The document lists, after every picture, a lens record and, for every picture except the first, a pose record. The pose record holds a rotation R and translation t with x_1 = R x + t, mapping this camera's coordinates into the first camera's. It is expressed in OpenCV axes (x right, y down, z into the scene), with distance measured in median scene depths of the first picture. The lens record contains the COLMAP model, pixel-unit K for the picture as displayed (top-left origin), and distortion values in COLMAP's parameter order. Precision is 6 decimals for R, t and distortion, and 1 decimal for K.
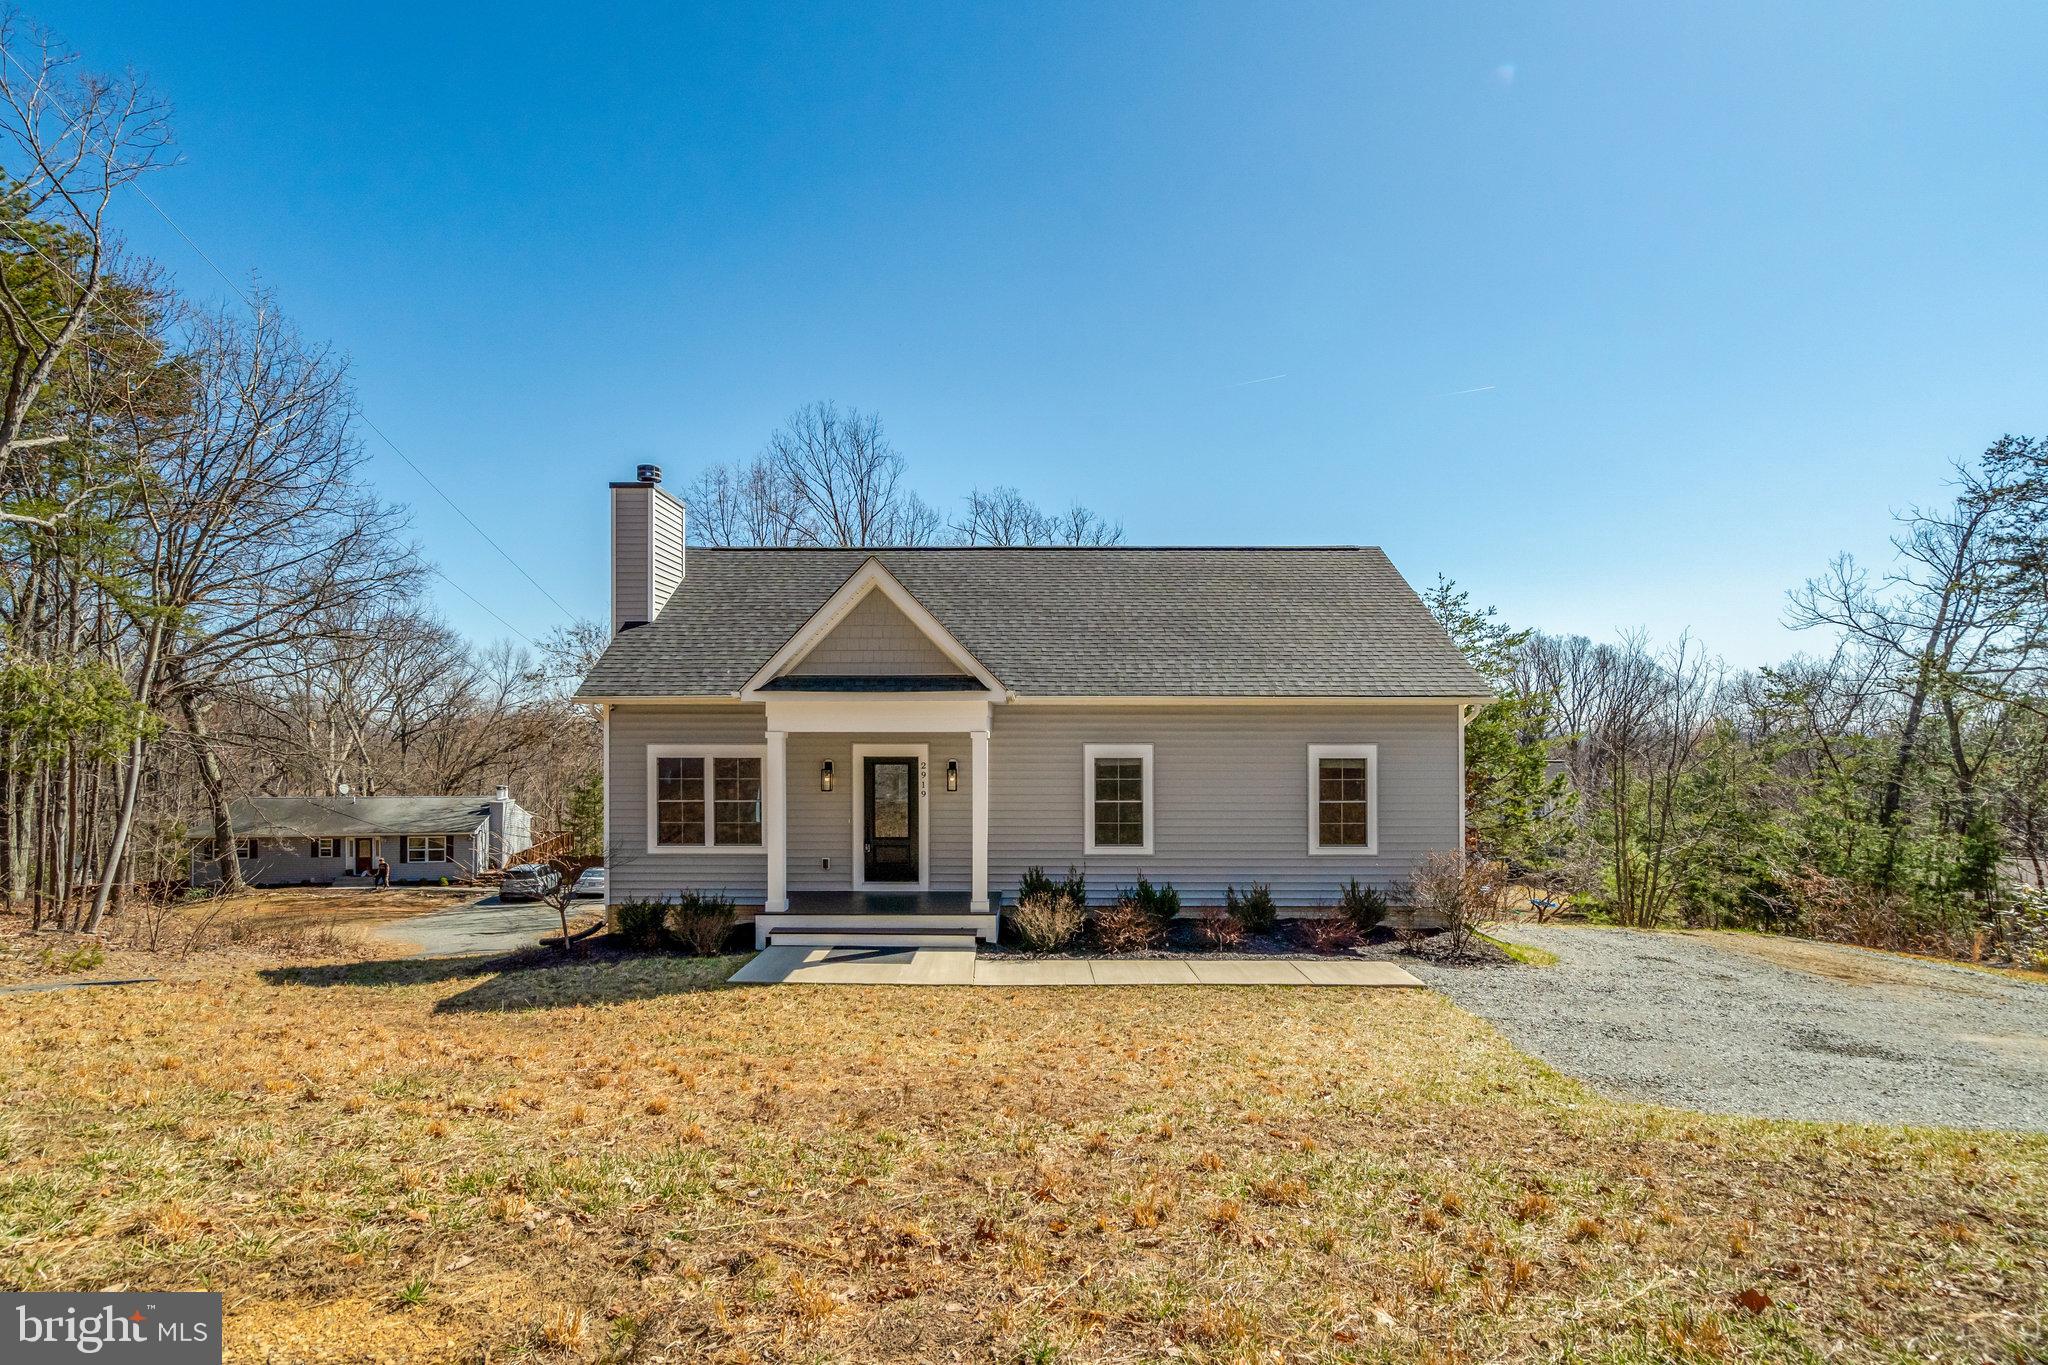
lens RADIAL K [[963.3, 0, 1024.7], [0, 963.3, 722.3], [0, 0, 1]] dist [-0.002226, -0.000386]
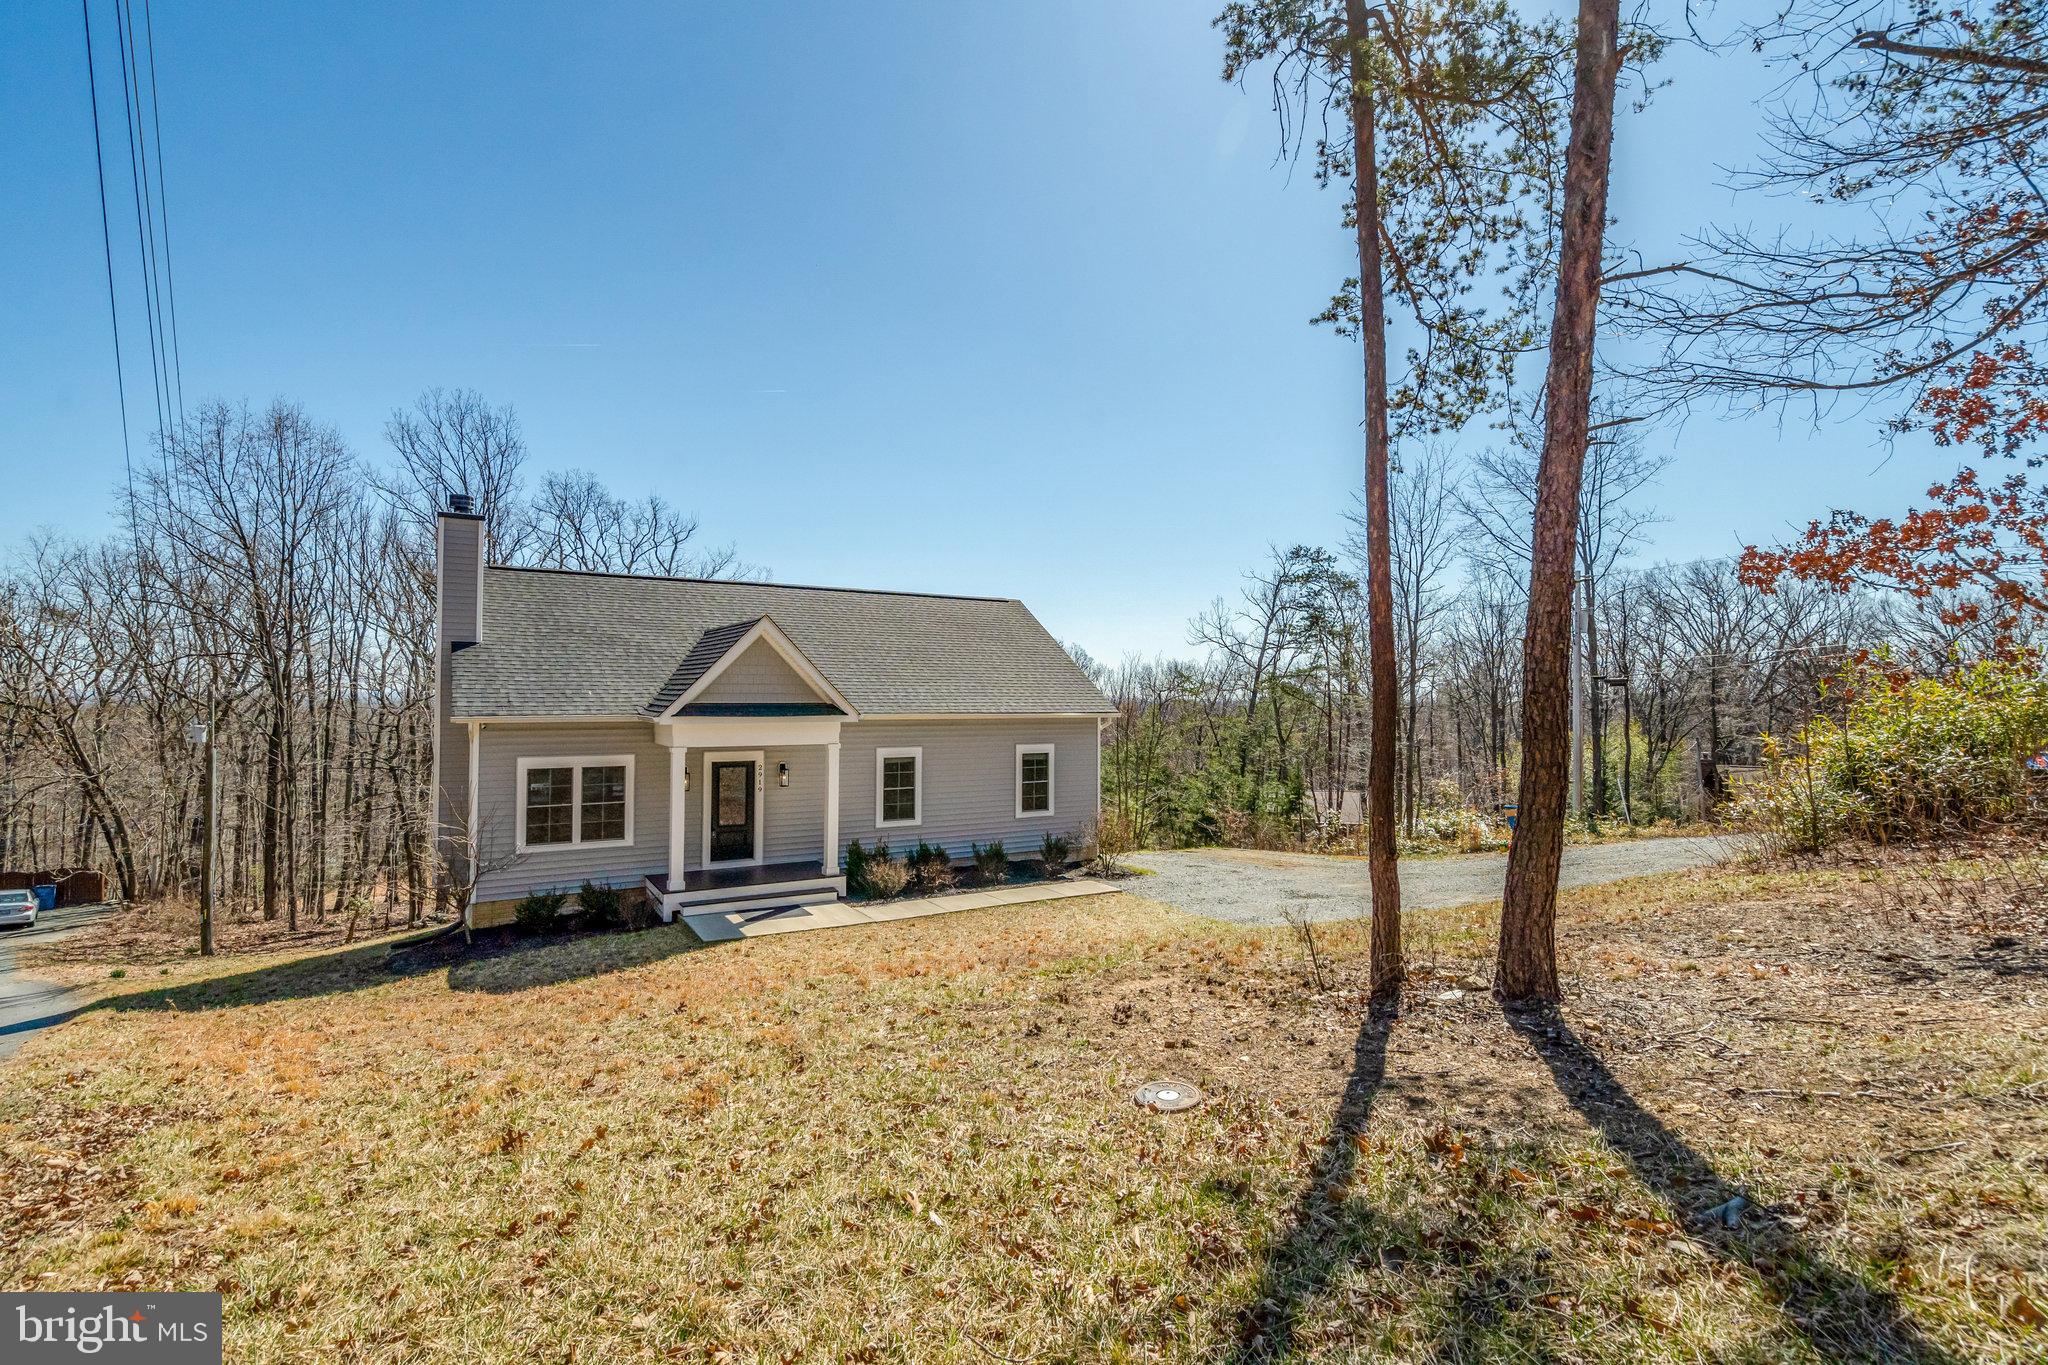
lens RADIAL K [[931.9, 0, 1020.6], [0, 931.9, 665.0], [0, 0, 1]] dist [-0.003079, -0.000181]
pose [[0.855166, 0.021445, 0.517910, -0.457501], [-0.008569, 0.999592, -0.027242, -0.061750], [-0.518283, 0.018859, 0.855001, -0.253768]]
